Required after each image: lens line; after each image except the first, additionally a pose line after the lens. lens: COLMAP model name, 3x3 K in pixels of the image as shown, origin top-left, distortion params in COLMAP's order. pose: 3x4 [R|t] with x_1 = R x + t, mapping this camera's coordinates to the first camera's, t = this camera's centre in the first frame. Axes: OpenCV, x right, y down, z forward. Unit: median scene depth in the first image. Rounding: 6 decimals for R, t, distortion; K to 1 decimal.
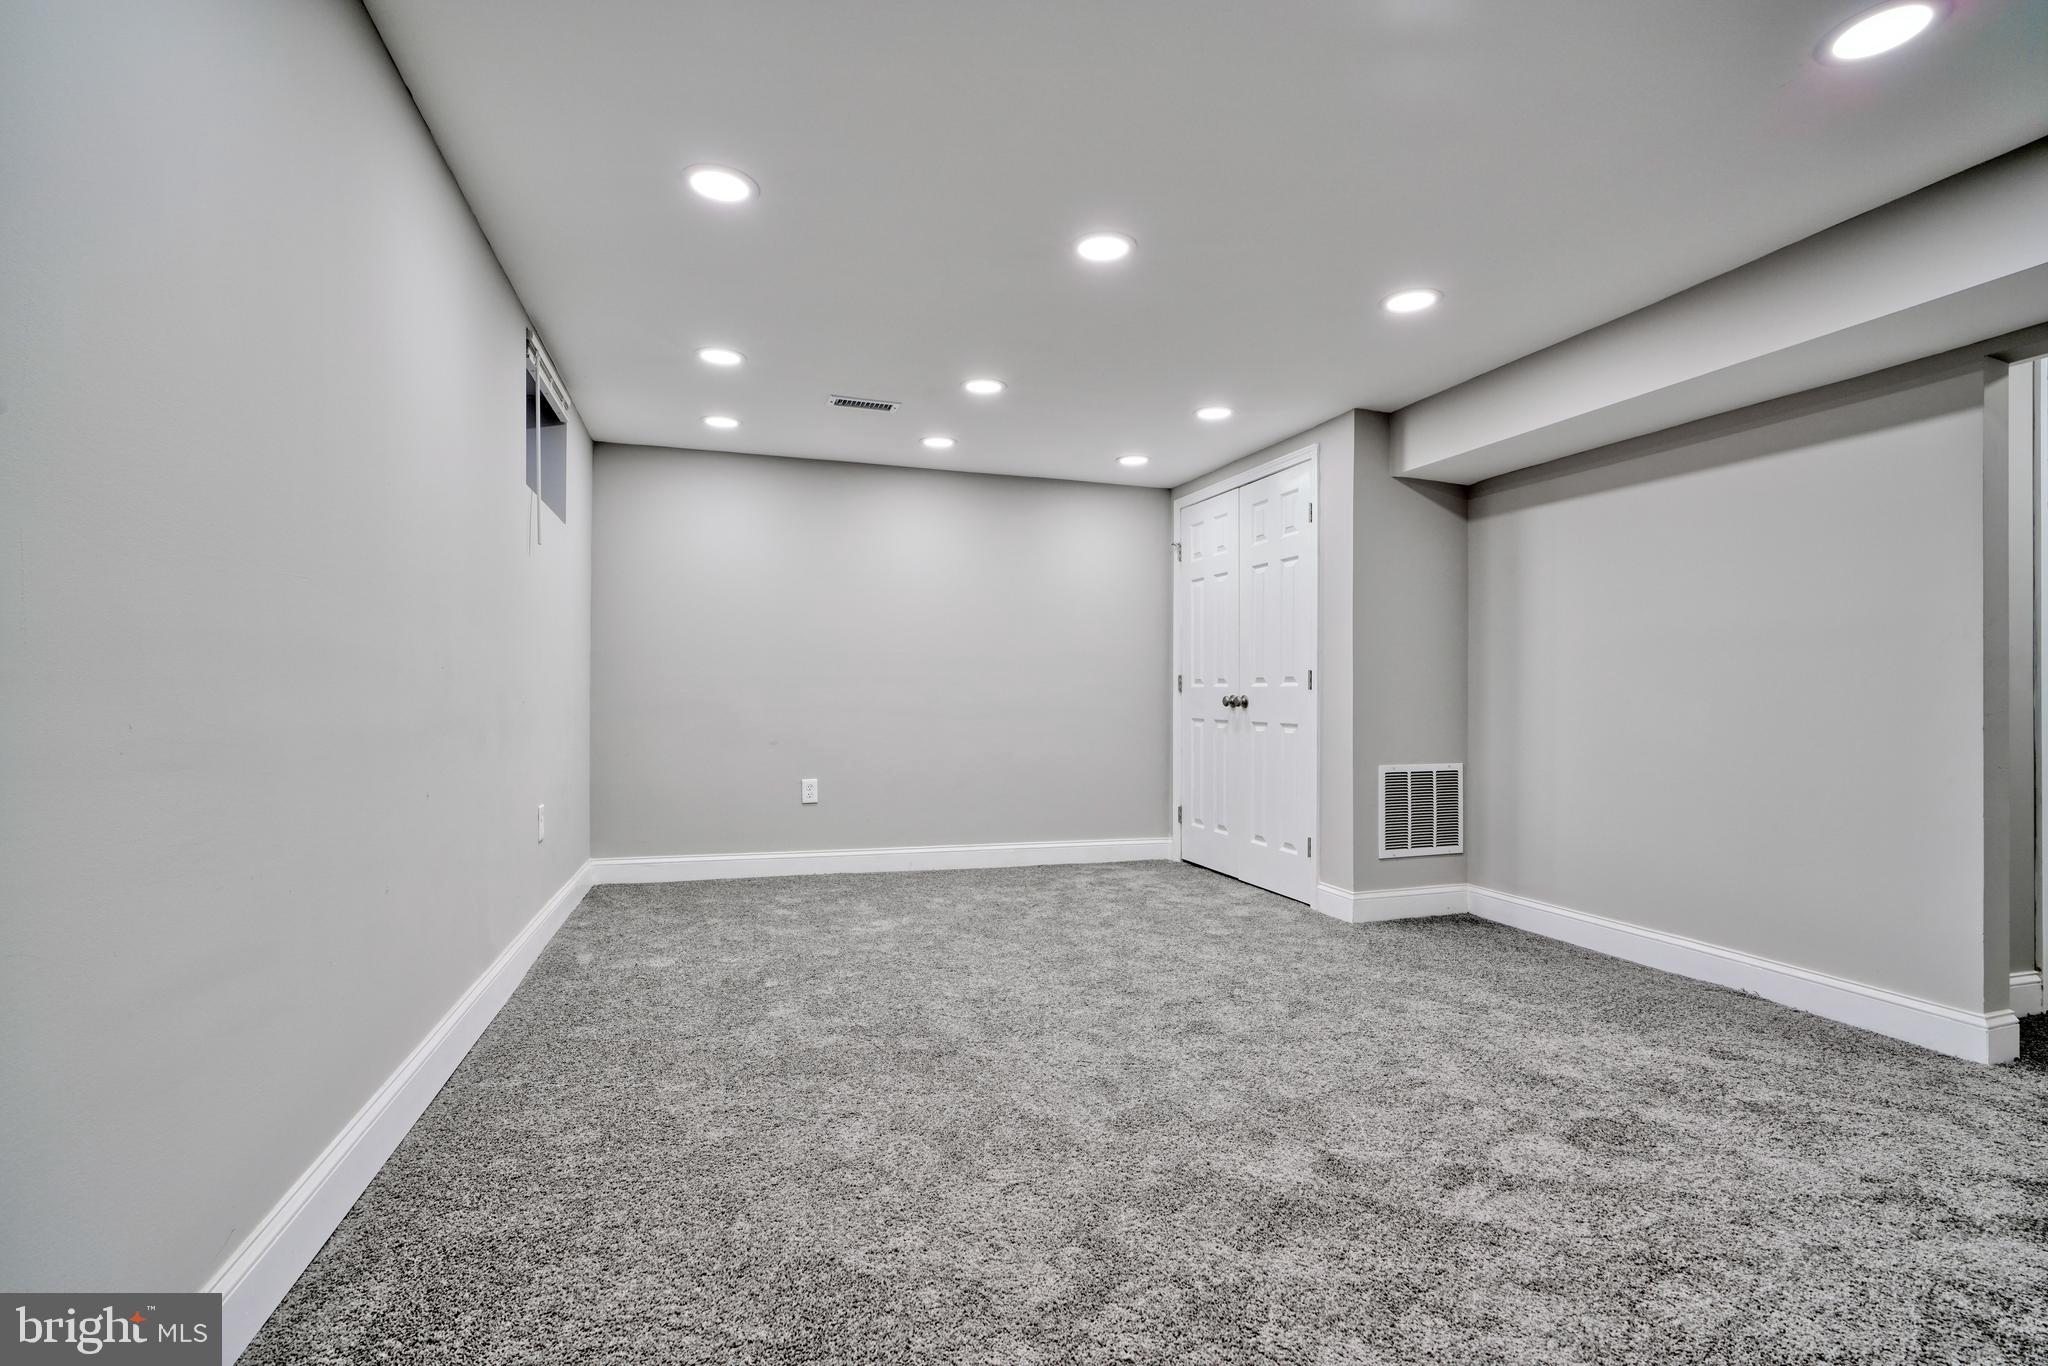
lens RADIAL K [[936.5, 0, 1021.8], [0, 936.5, 692.5], [0, 0, 1]] dist [-0.015360, 0.007939]
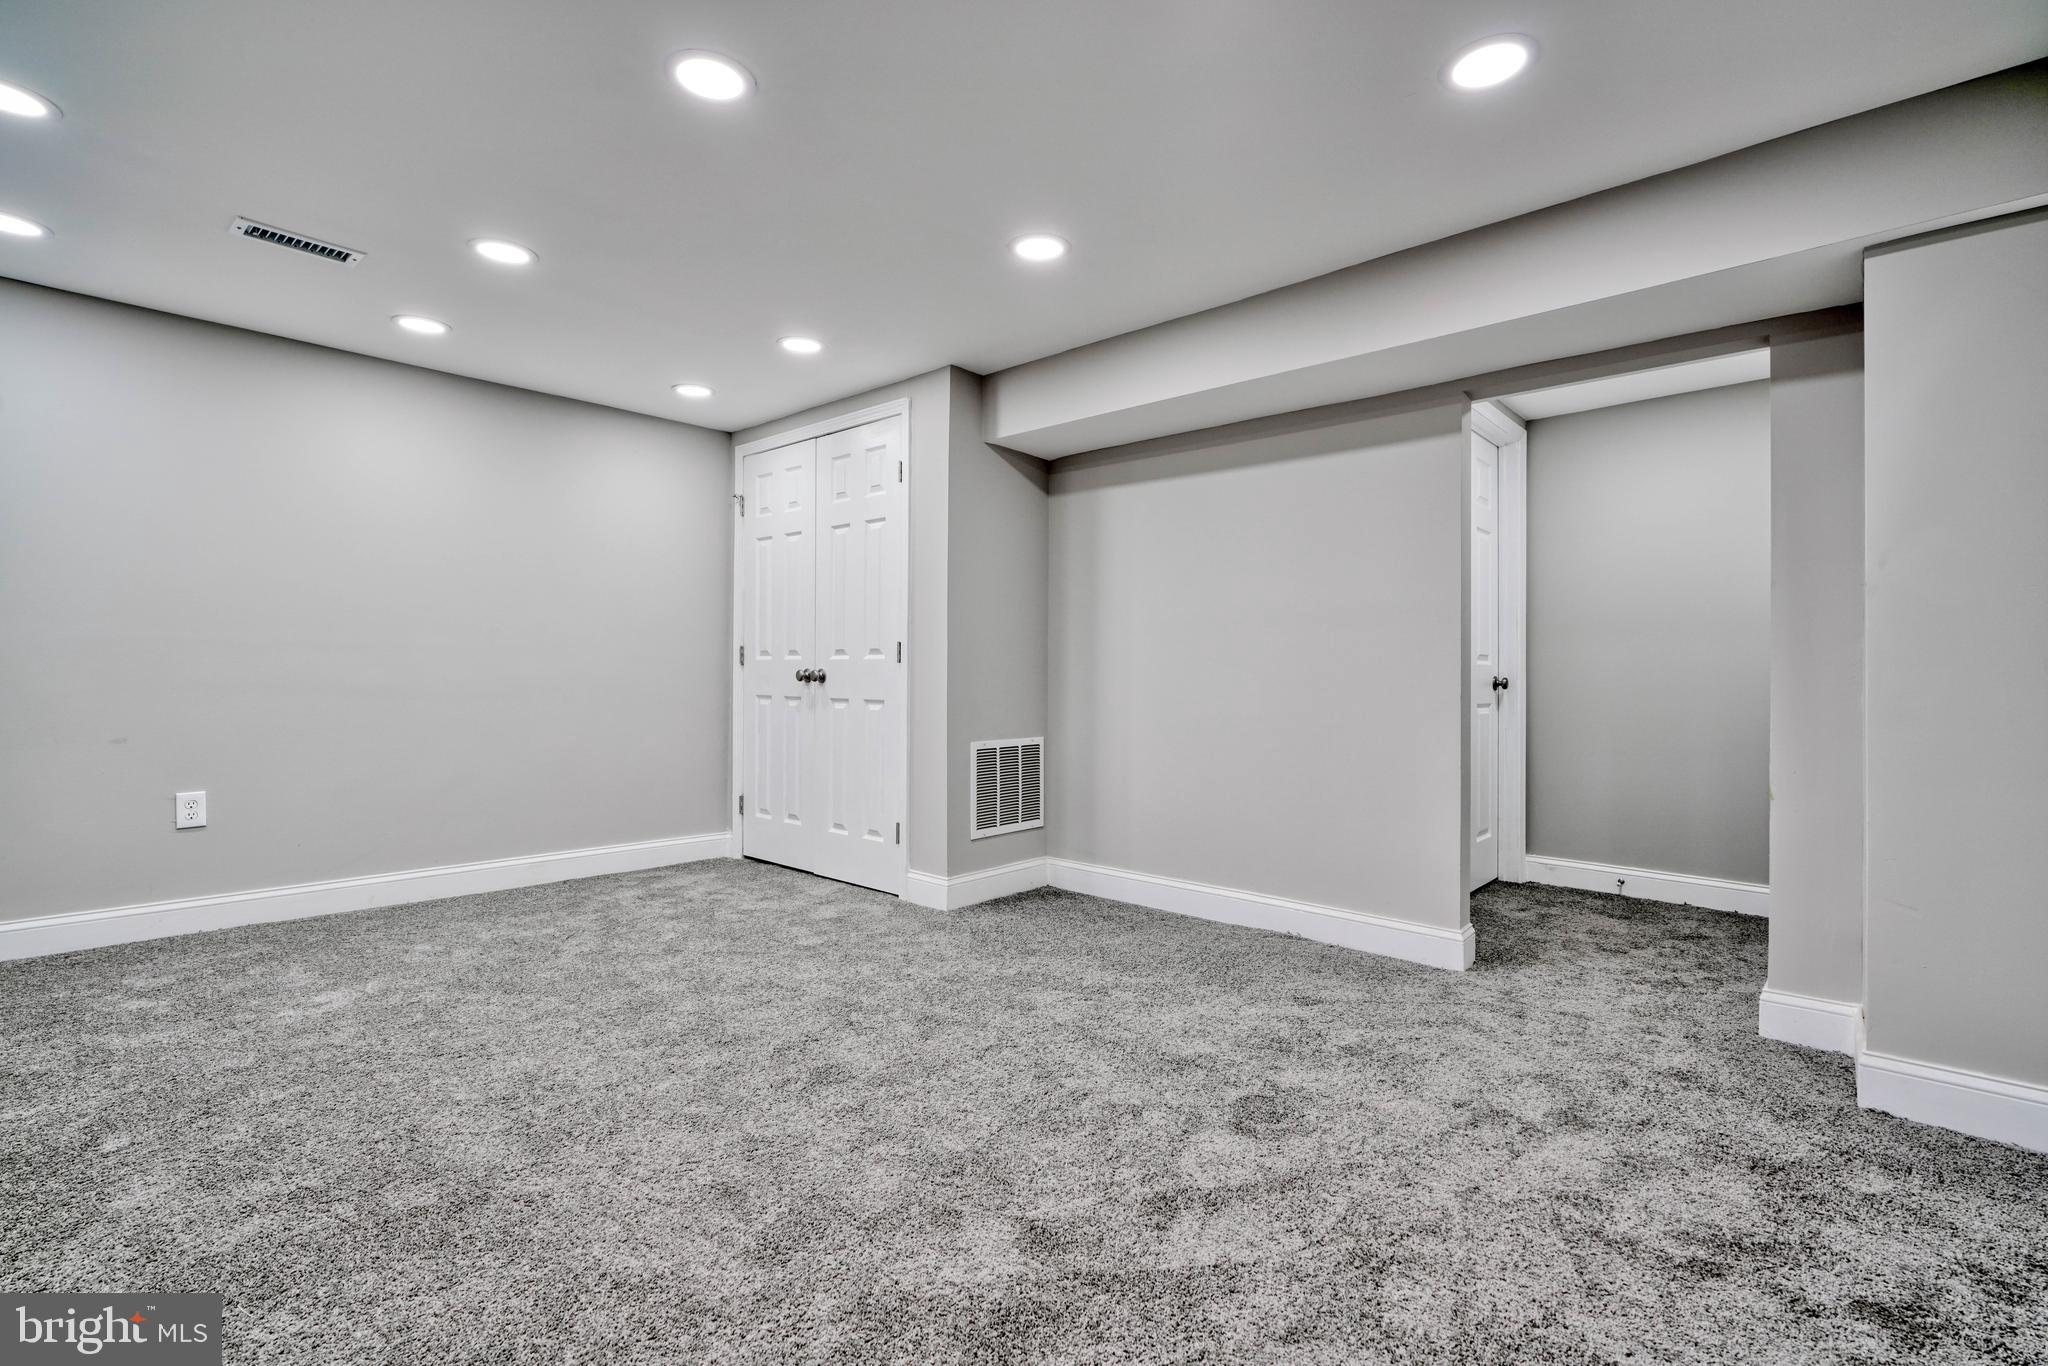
lens RADIAL K [[936.5, 0, 1033.0], [0, 936.5, 667.7], [0, 0, 1]] dist [-0.015360, 0.007939]
pose [[0.867756, 0.001868, 0.496987, -0.053395], [-0.002203, 0.999998, 0.000089, 0.002017], [-0.496986, -0.001172, 0.867758, 0.186348]]
